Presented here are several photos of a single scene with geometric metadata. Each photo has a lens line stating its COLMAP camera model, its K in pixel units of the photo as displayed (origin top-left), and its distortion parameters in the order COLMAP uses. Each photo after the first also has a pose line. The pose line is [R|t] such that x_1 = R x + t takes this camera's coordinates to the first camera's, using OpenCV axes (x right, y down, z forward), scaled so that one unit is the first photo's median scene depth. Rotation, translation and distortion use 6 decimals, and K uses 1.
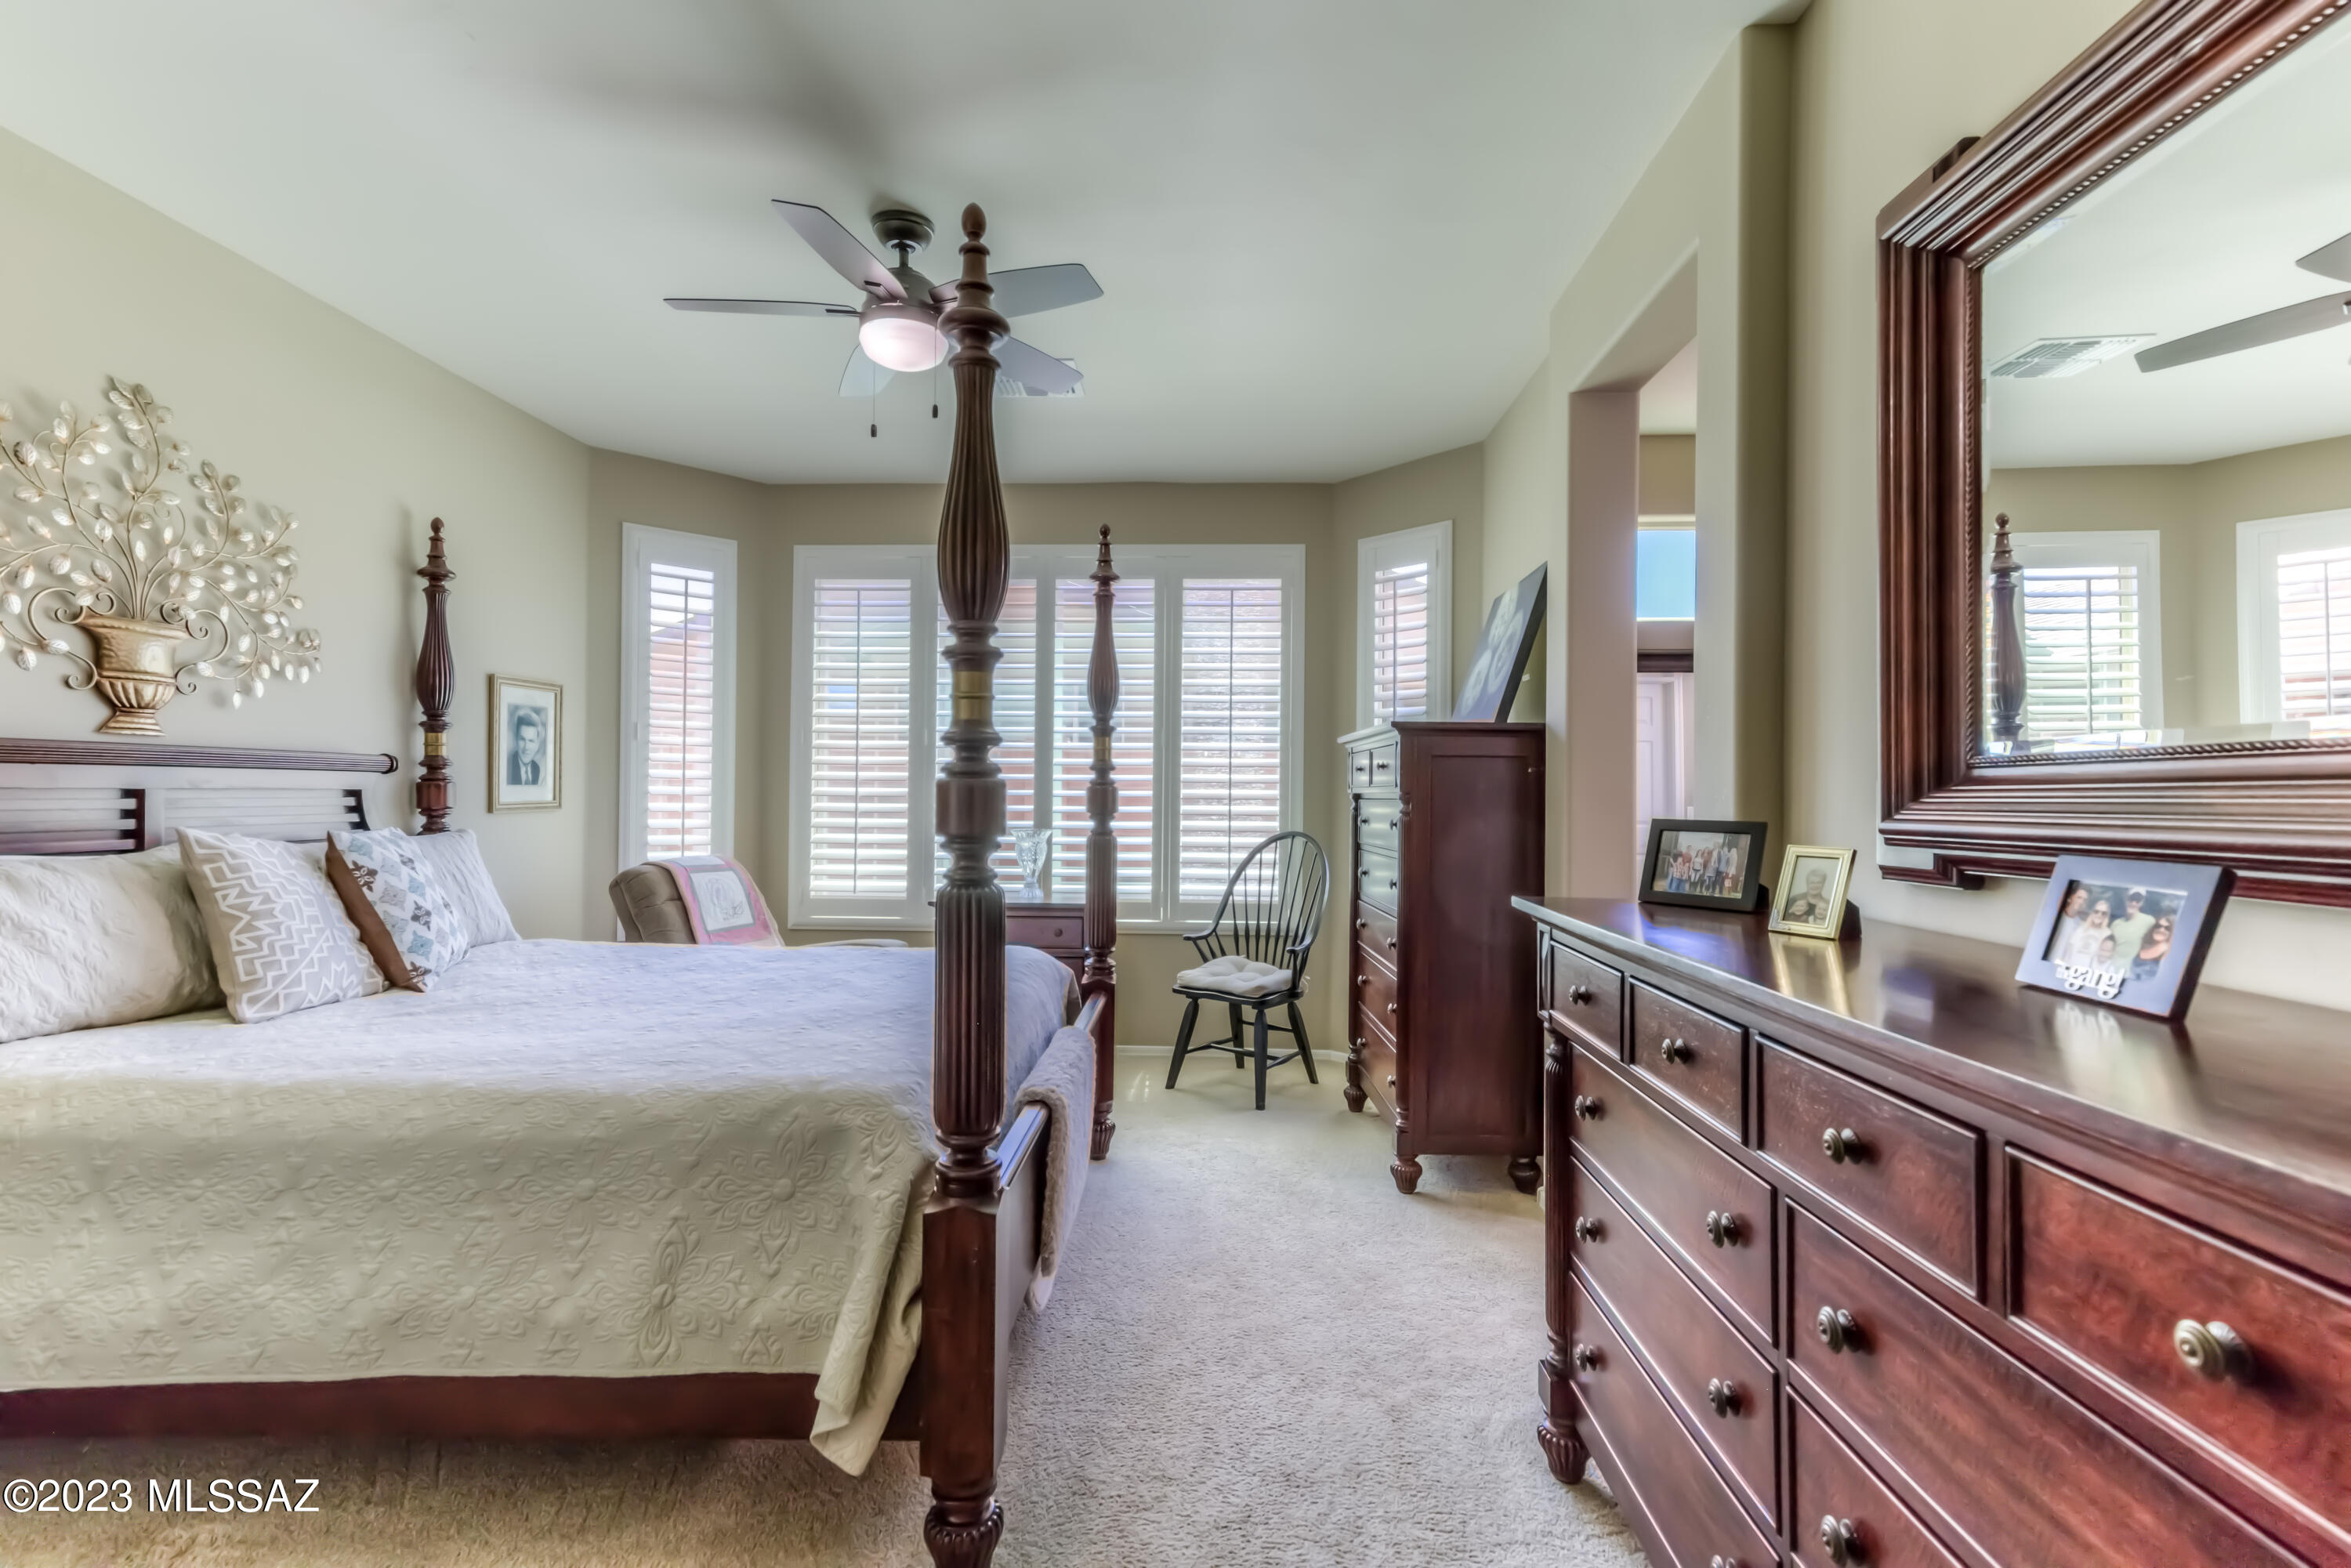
lens RADIAL K [[1099.7, 0, 1192.1], [0, 1099.7, 785.4], [0, 0, 1]] dist [0.019546, 0.002932]
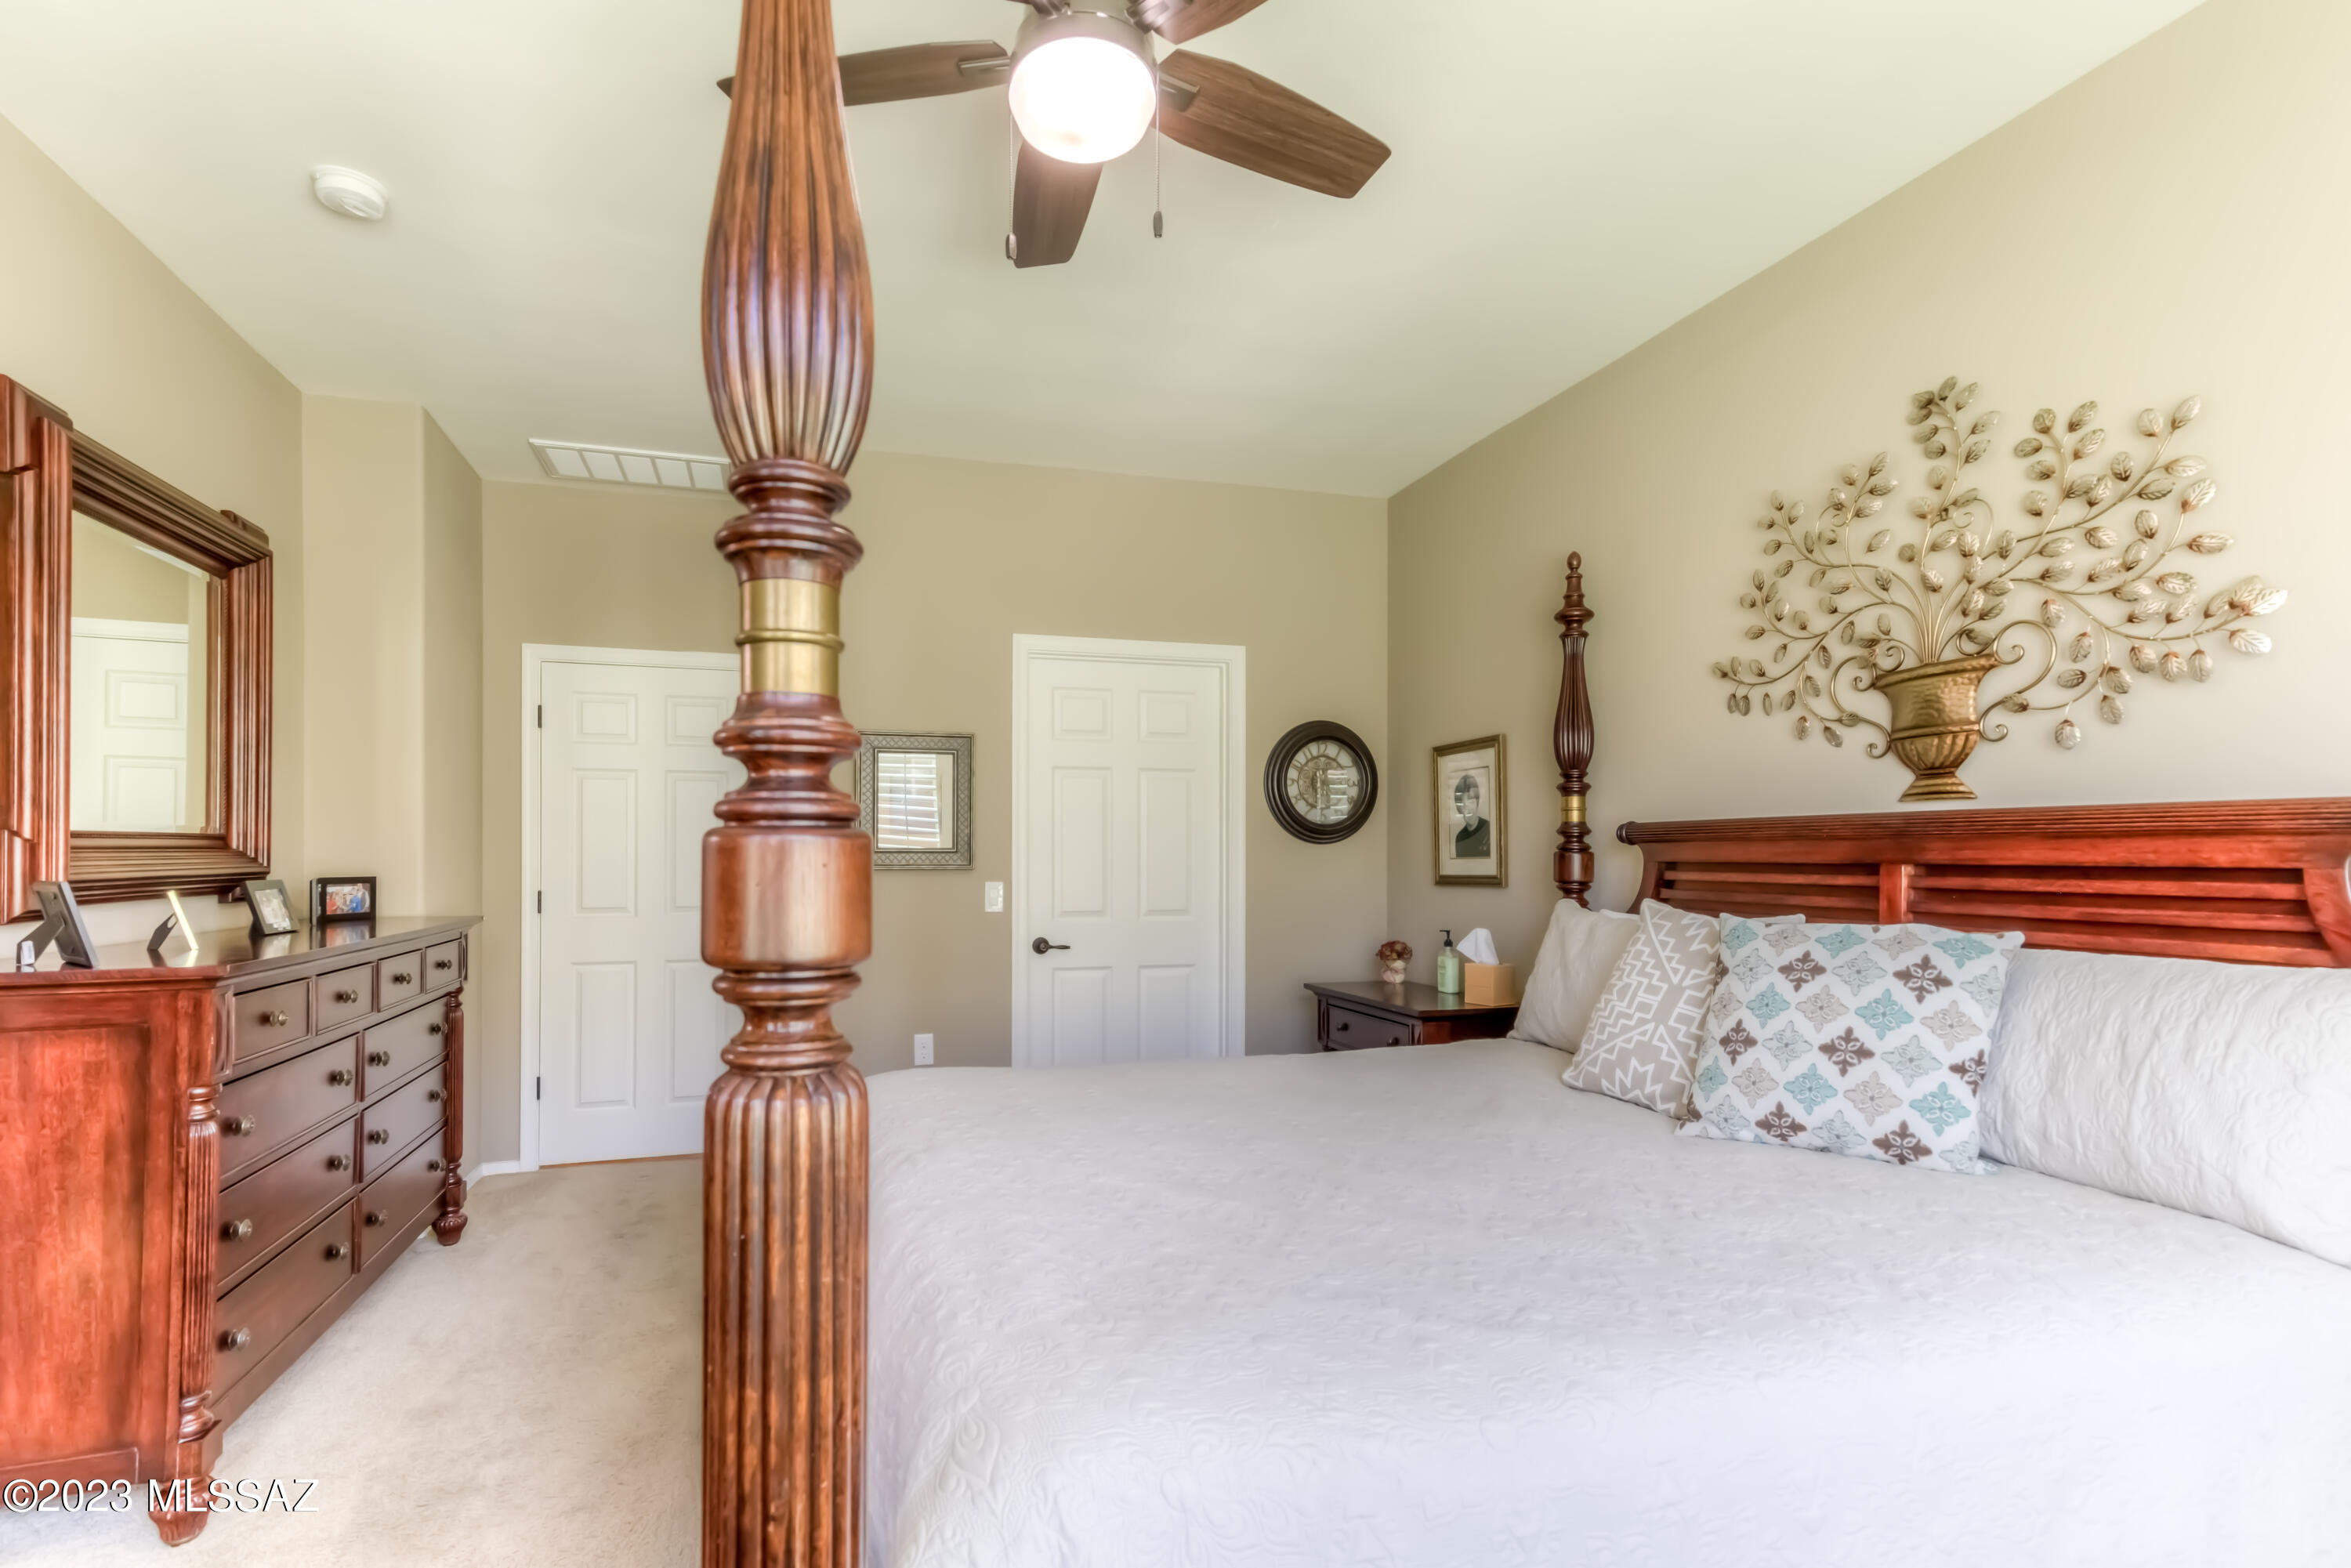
lens RADIAL K [[1099.7, 0, 1077.9], [0, 1099.7, 840.1], [0, 0, 1]] dist [0.019546, 0.002932]
pose [[-0.958790, -0.014645, -0.283740, -0.091783], [-0.008985, 0.999734, -0.021239, 0.008064], [0.283975, -0.017814, -0.958666, 1.617813]]
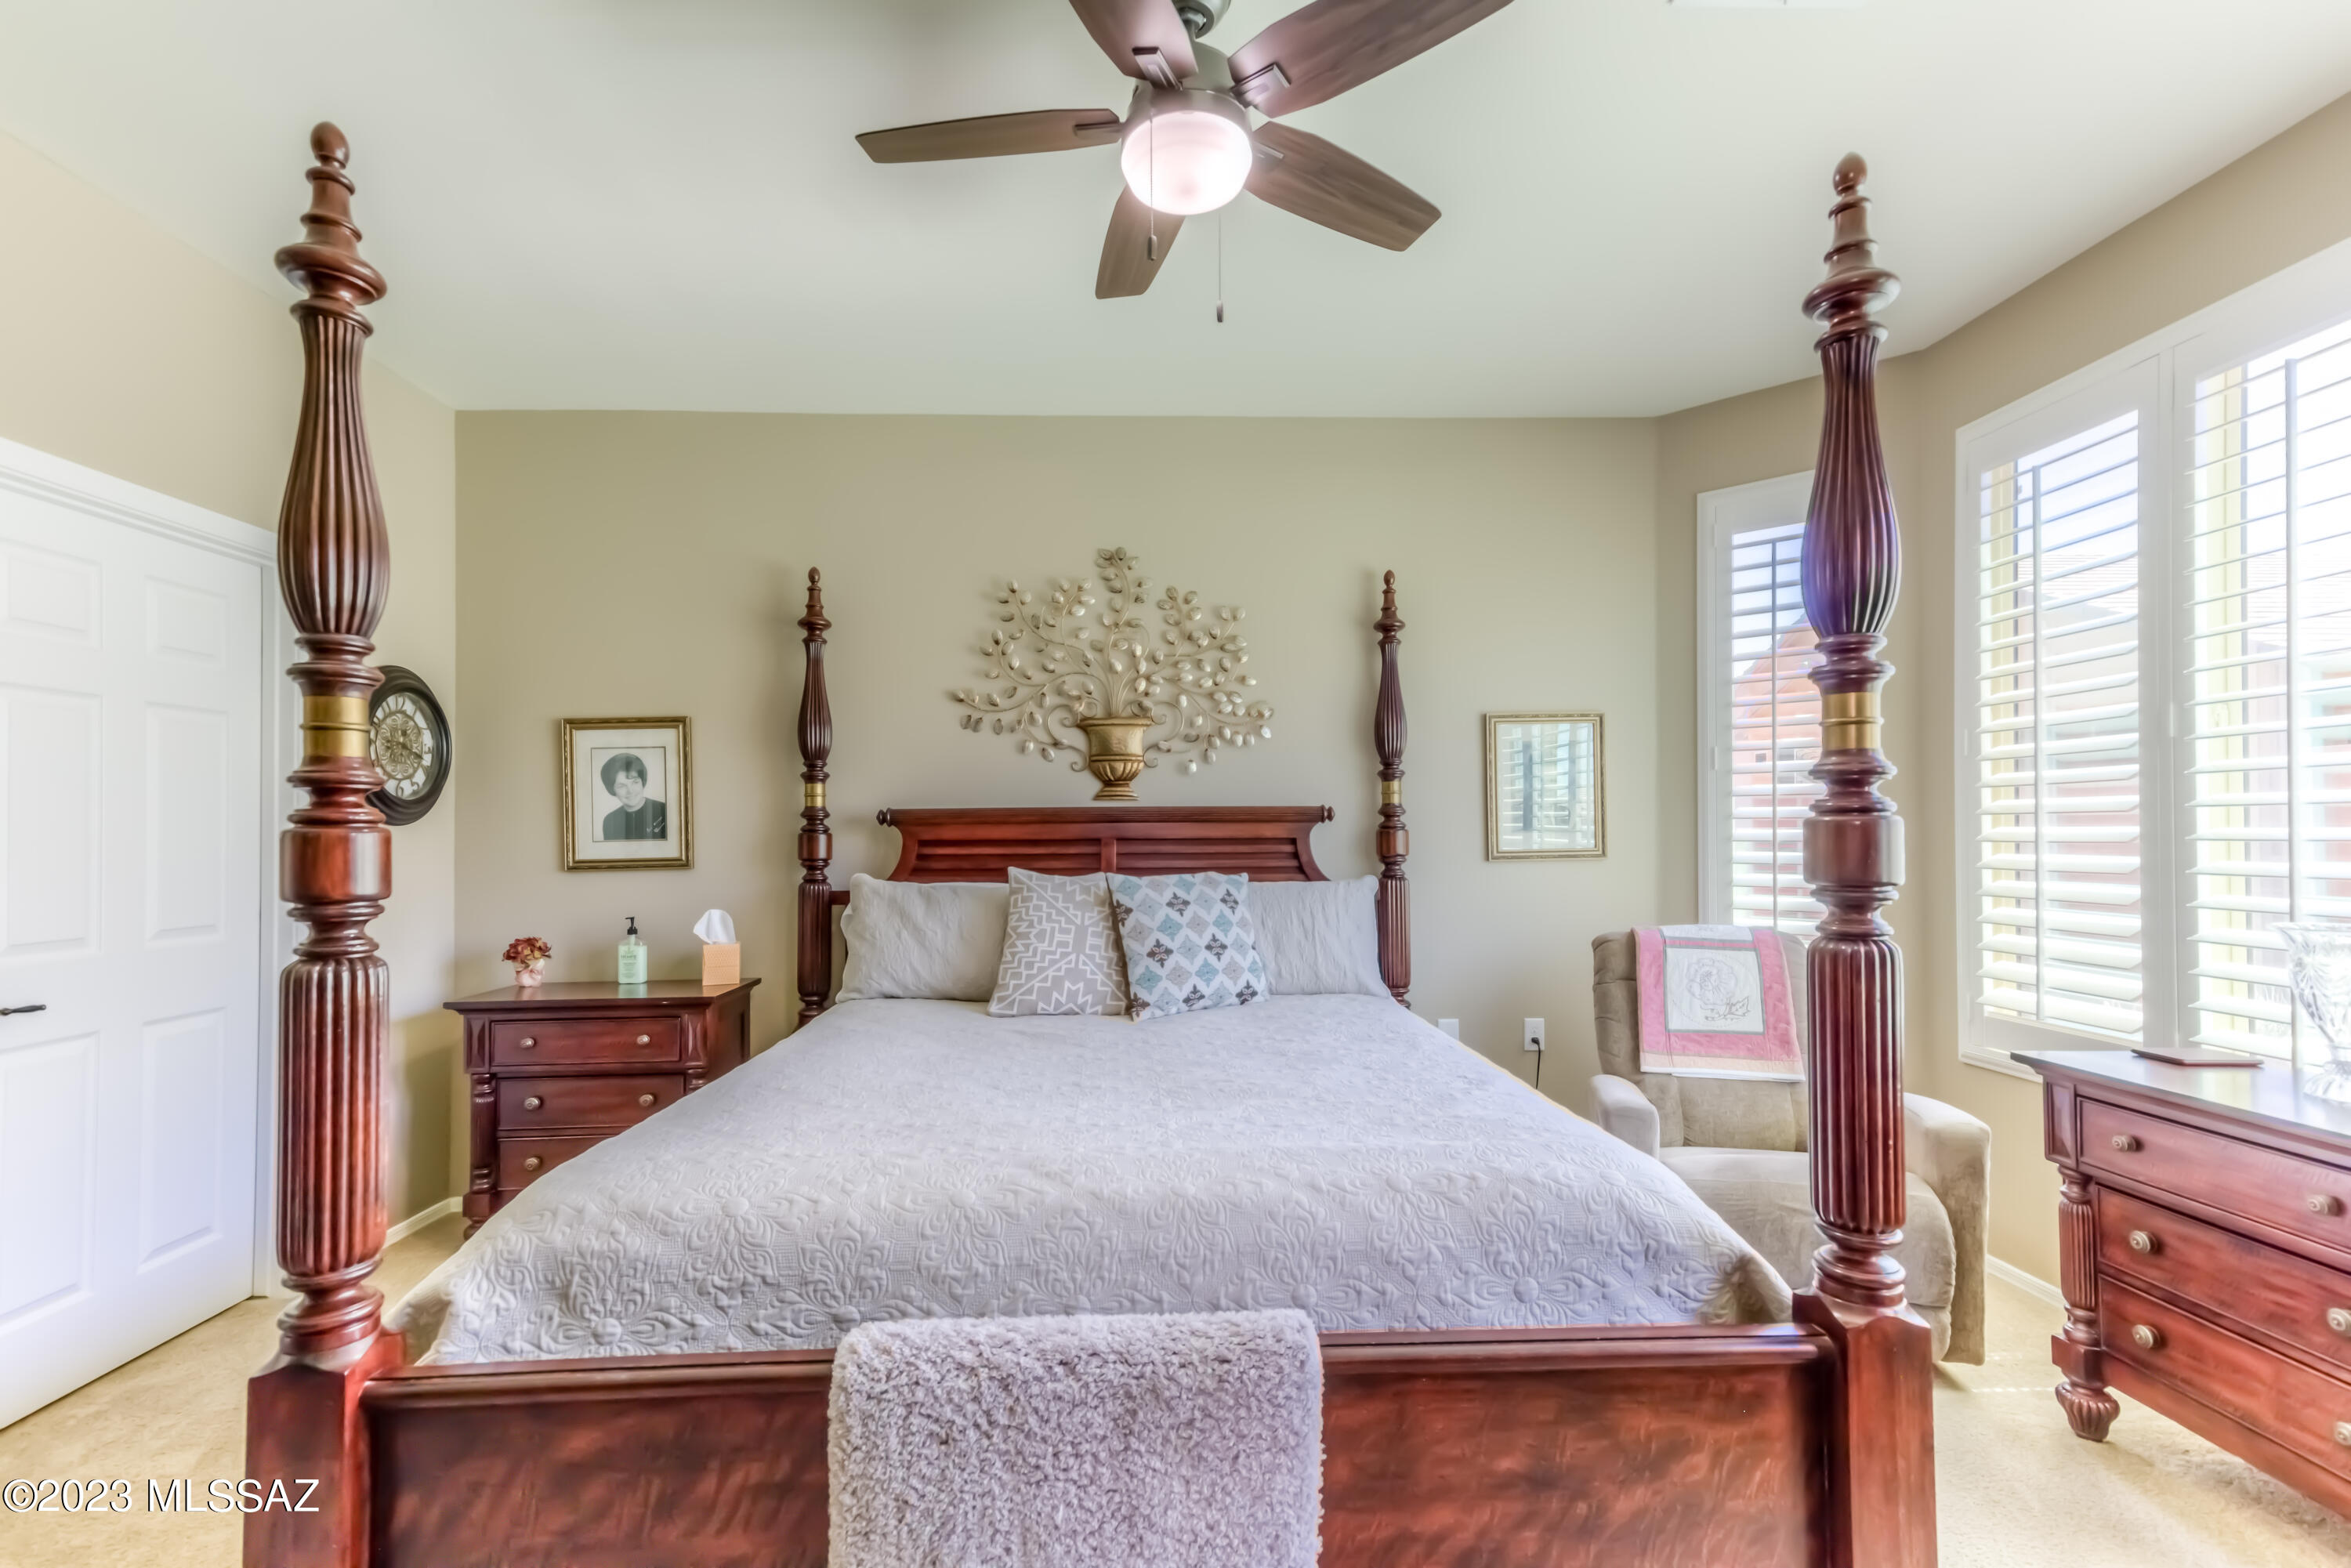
lens RADIAL K [[1099.7, 0, 1150.6], [0, 1099.7, 819.7], [0, 0, 1]] dist [0.019546, 0.002932]
pose [[0.056899, -0.023857, -0.998095, 0.413350], [0.013308, 0.999644, -0.023136, 0.010593], [0.998291, -0.011967, 0.057196, 0.964847]]
